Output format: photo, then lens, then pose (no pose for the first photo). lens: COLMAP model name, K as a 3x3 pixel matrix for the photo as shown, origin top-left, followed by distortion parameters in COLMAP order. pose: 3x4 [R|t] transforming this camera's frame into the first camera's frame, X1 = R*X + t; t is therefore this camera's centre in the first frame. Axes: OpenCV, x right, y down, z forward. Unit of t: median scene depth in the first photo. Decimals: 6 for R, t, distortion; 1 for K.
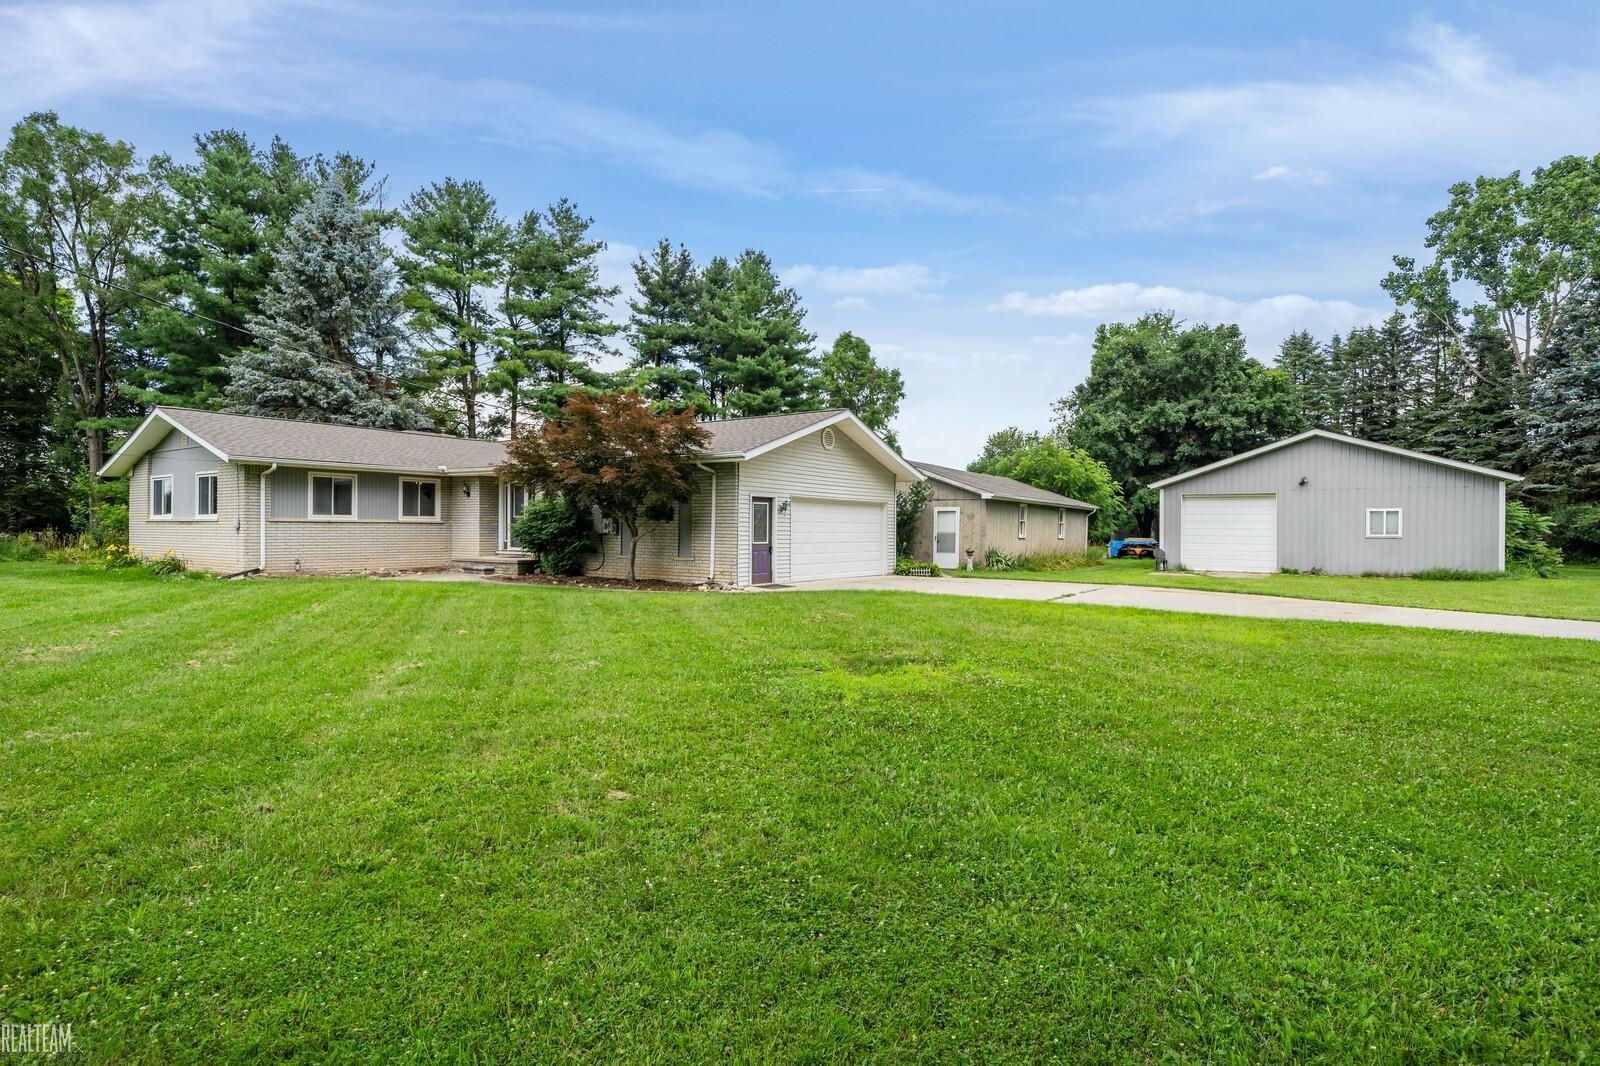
lens RADIAL K [[812.8, 0, 797.8], [0, 812.8, 528.5], [0, 0, 1]] dist [-0.004253, -0.000772]
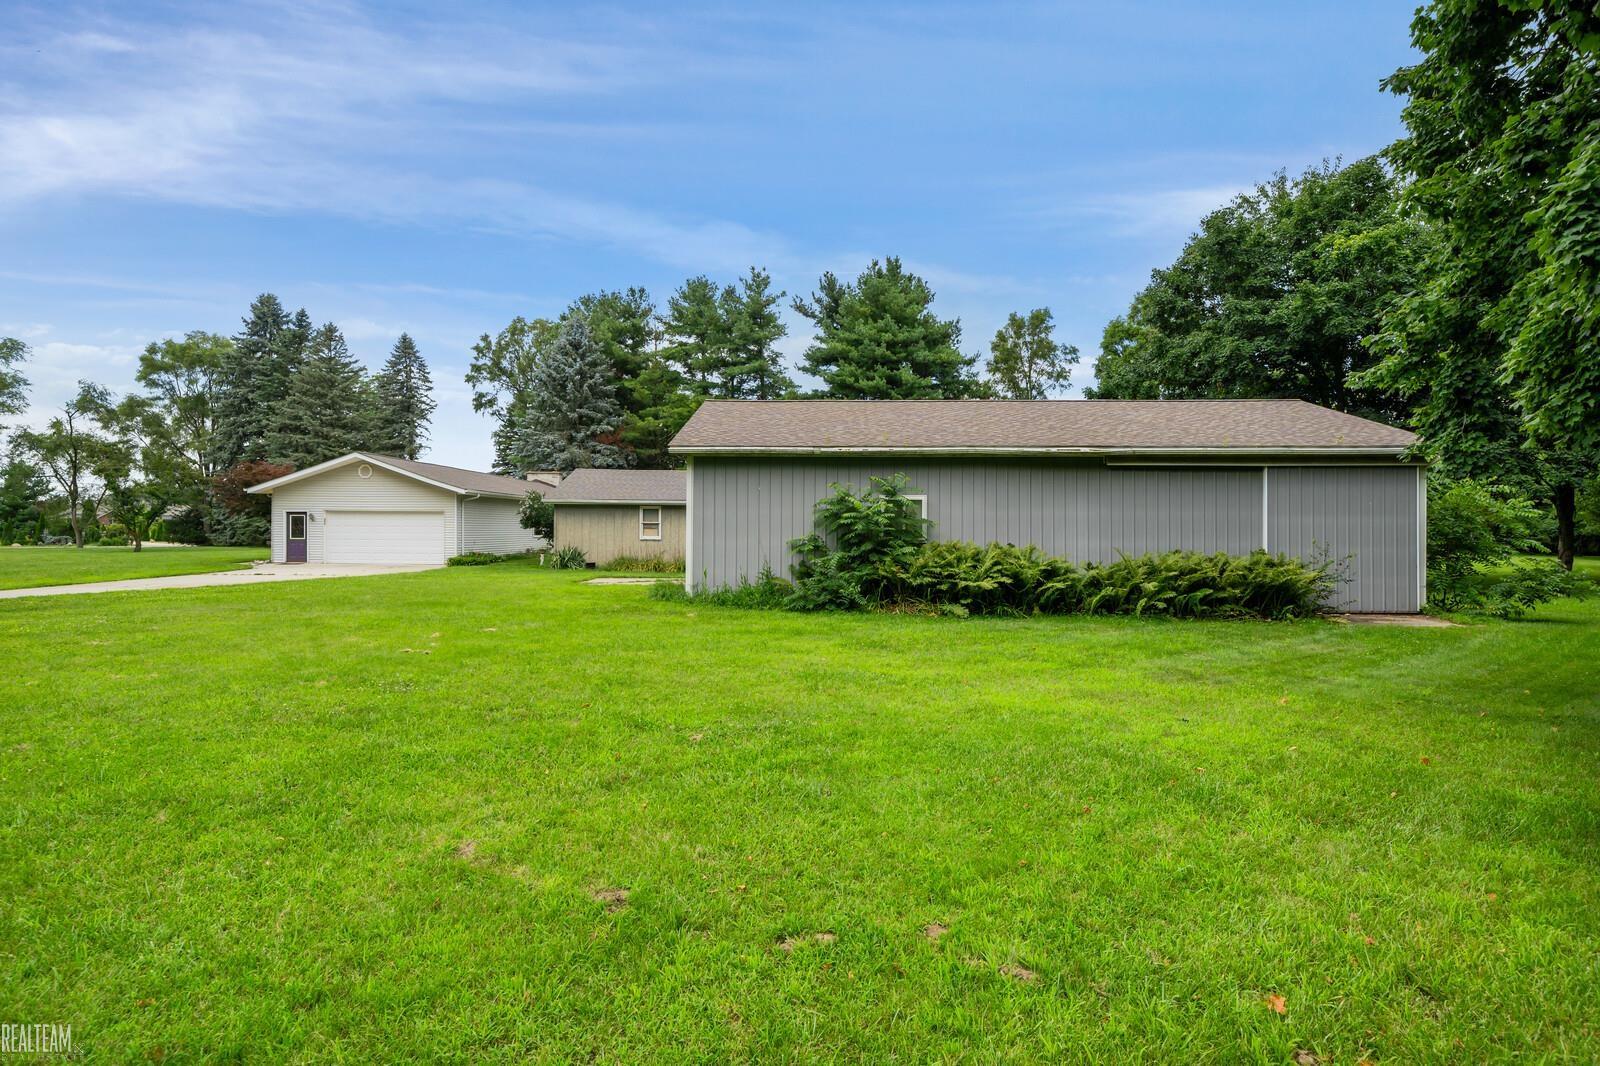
lens RADIAL K [[812.8, 0, 810.5], [0, 812.8, 526.5], [0, 0, 1]] dist [-0.004253, -0.000772]
pose [[0.539147, -0.007513, -0.842178, 1.229903], [-0.001097, 0.999953, -0.009623, 0.004664], [0.842211, 0.006112, 0.539113, 0.622490]]
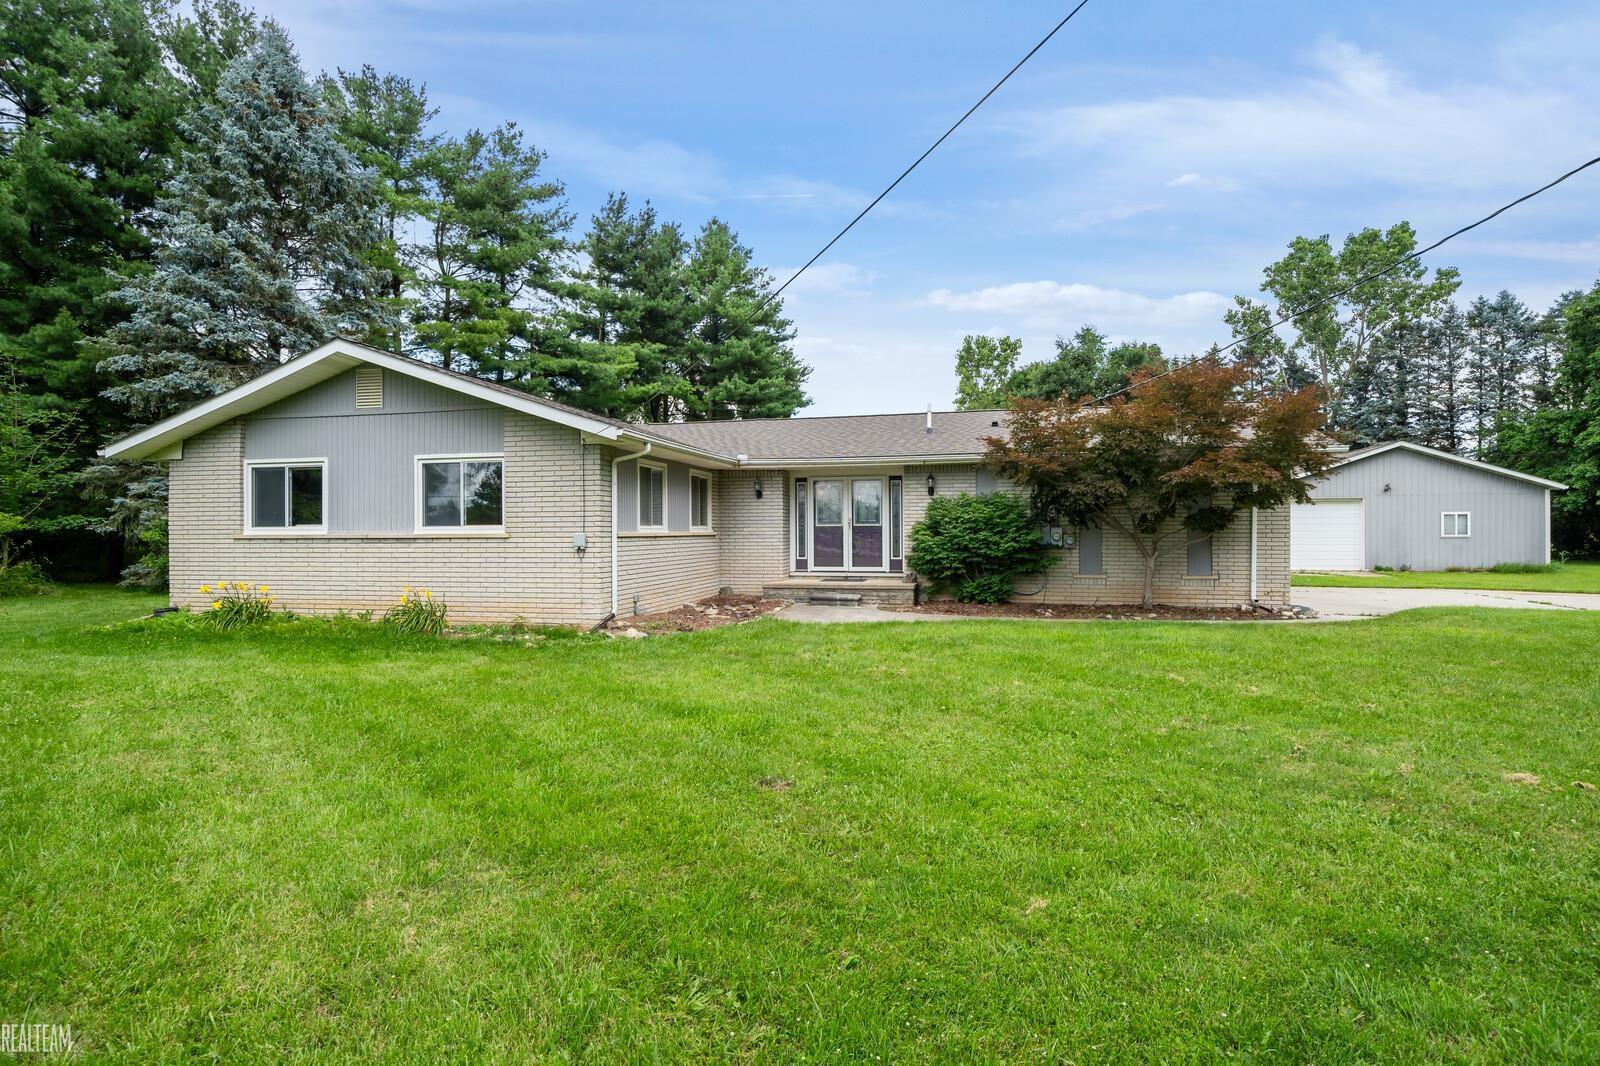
lens RADIAL K [[812.8, 0, 796.7], [0, 812.8, 532.6], [0, 0, 1]] dist [-0.004253, -0.000772]
pose [[0.929519, -0.010848, 0.368613, -0.504910], [0.009538, 0.999940, 0.005377, -0.009452], [-0.368650, -0.001482, 0.929567, 0.246435]]
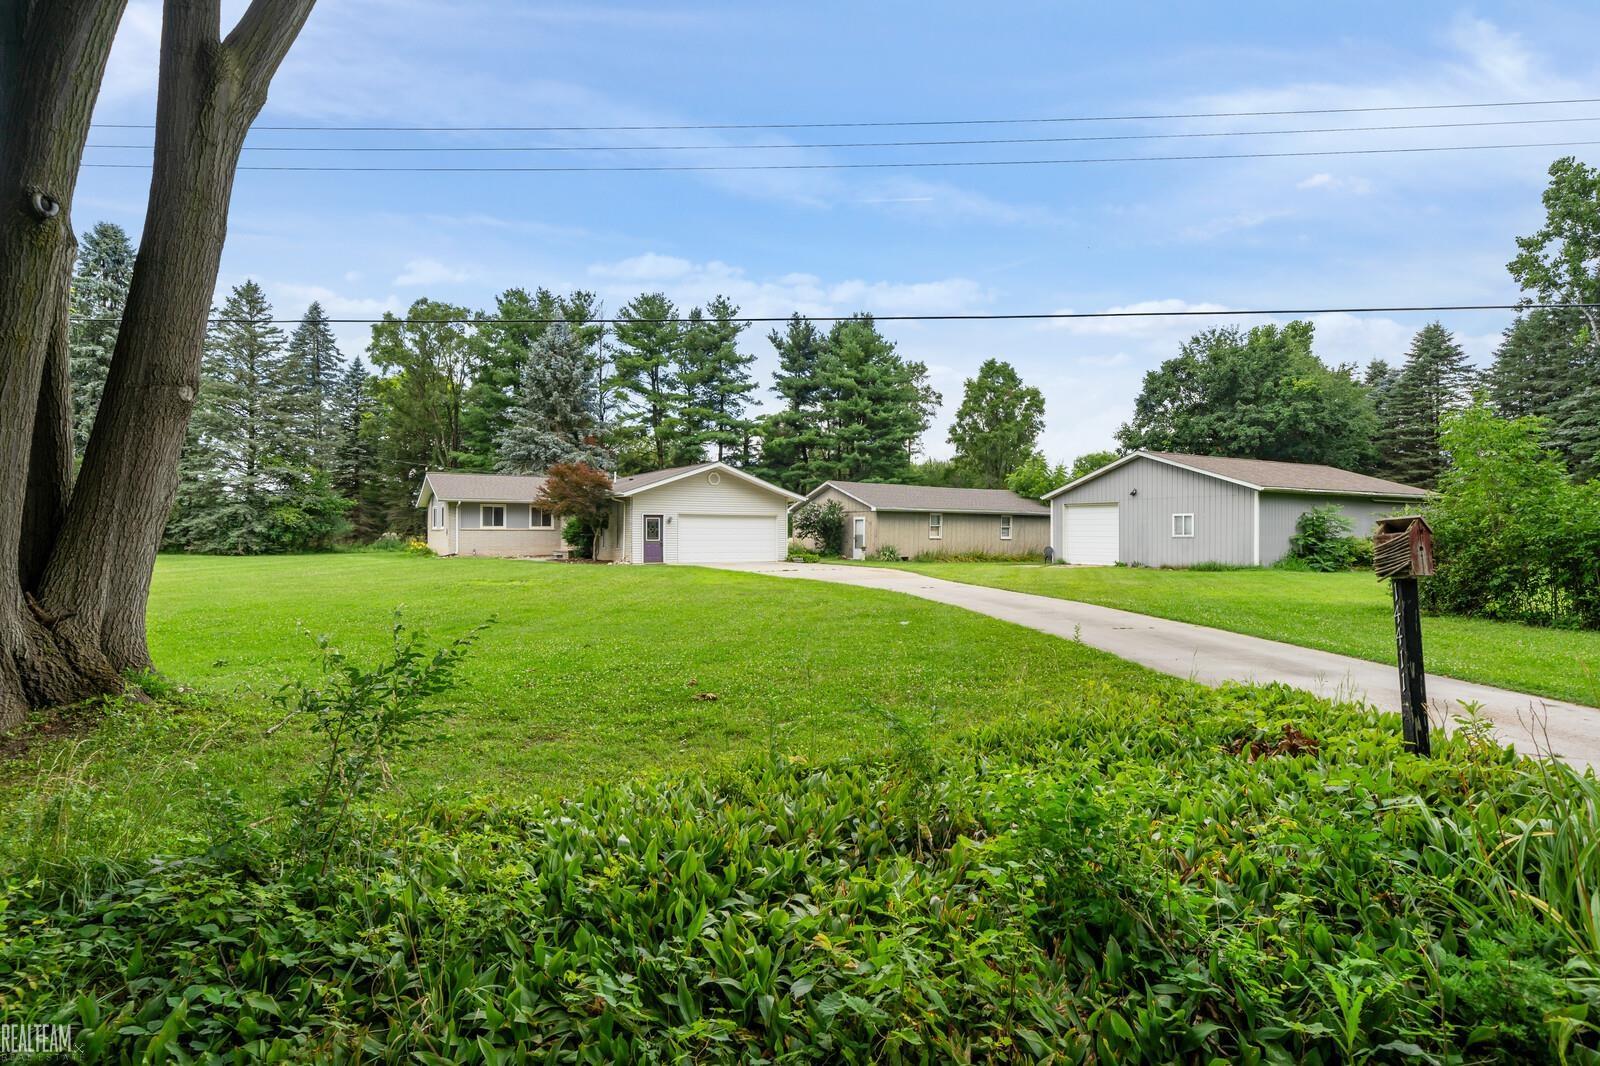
lens RADIAL K [[812.8, 0, 804.1], [0, 812.8, 534.6], [0, 0, 1]] dist [-0.004253, -0.000772]
pose [[0.912492, -0.003608, -0.409078, 0.624033], [0.004368, 0.999990, 0.000924, 0.002836], [0.409071, -0.002630, 0.912499, -0.314938]]
